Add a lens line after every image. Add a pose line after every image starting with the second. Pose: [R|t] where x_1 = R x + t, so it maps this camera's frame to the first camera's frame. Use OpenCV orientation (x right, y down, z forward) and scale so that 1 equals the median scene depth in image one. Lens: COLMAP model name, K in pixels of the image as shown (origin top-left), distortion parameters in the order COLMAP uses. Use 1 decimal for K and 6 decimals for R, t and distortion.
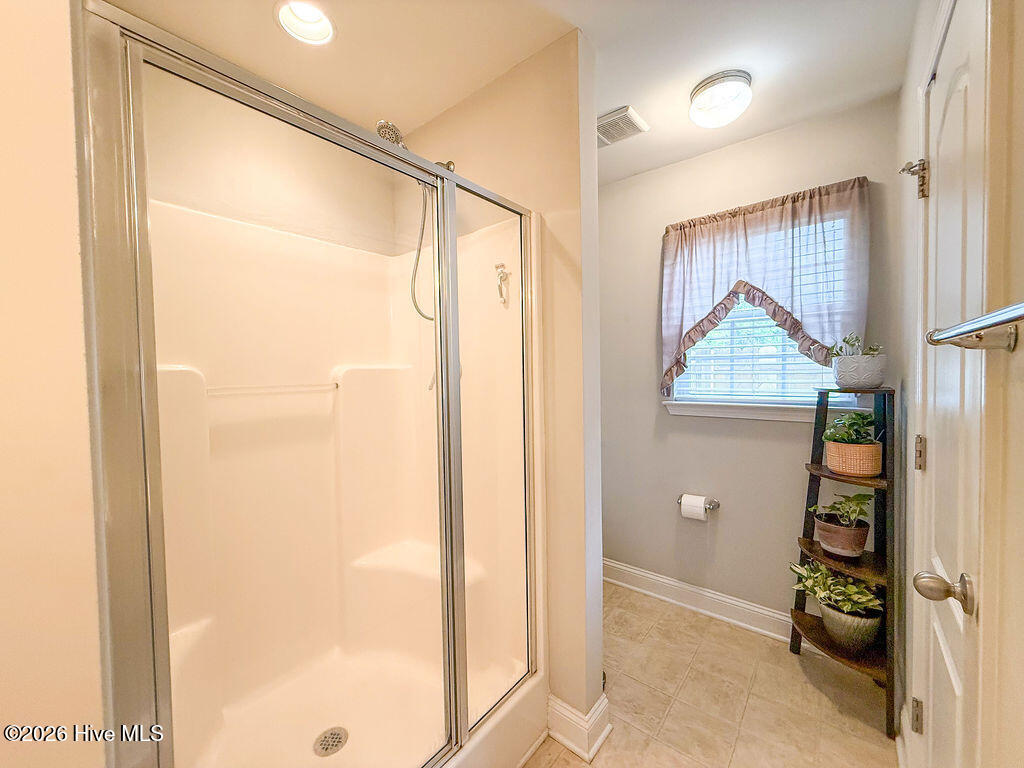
lens RADIAL K [[409.5, 0, 505.9], [0, 409.5, 383.6], [0, 0, 1]] dist [-0.001331, -0.000182]
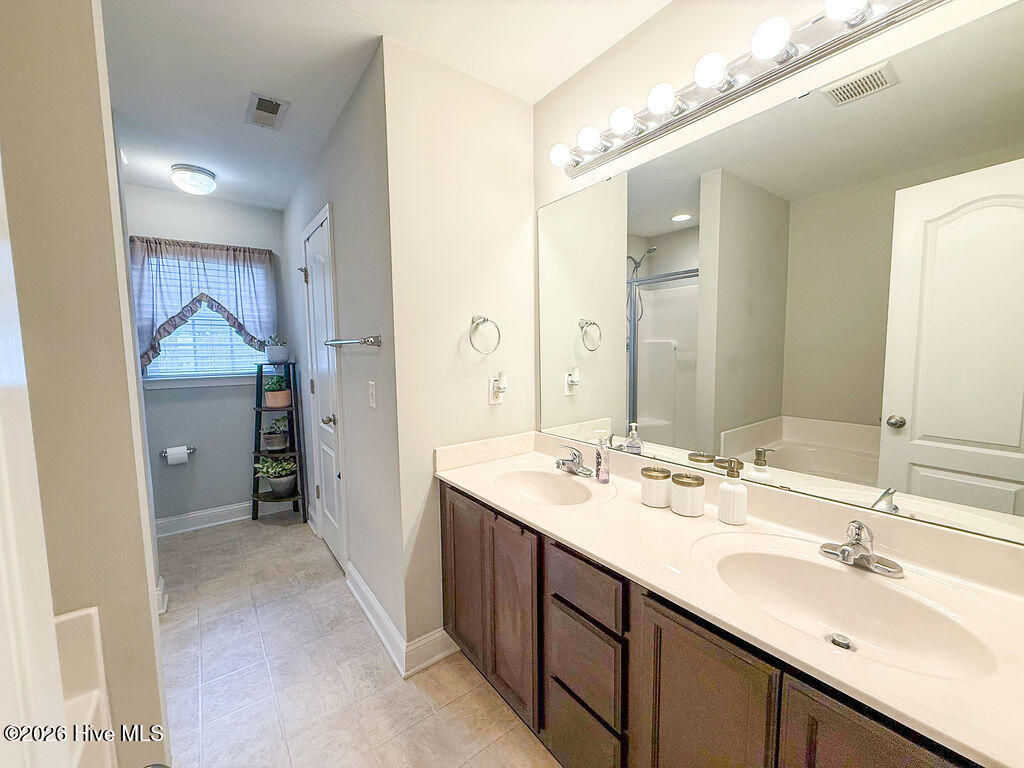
lens RADIAL K [[409.5, 0, 505.9], [0, 409.5, 383.6], [0, 0, 1]] dist [-0.001331, -0.000182]
pose [[0.237451, -0.067115, 0.969078, -0.665184], [0.038739, 0.997471, 0.059589, 0.031583], [-0.970627, 0.023392, 0.239451, -0.440099]]
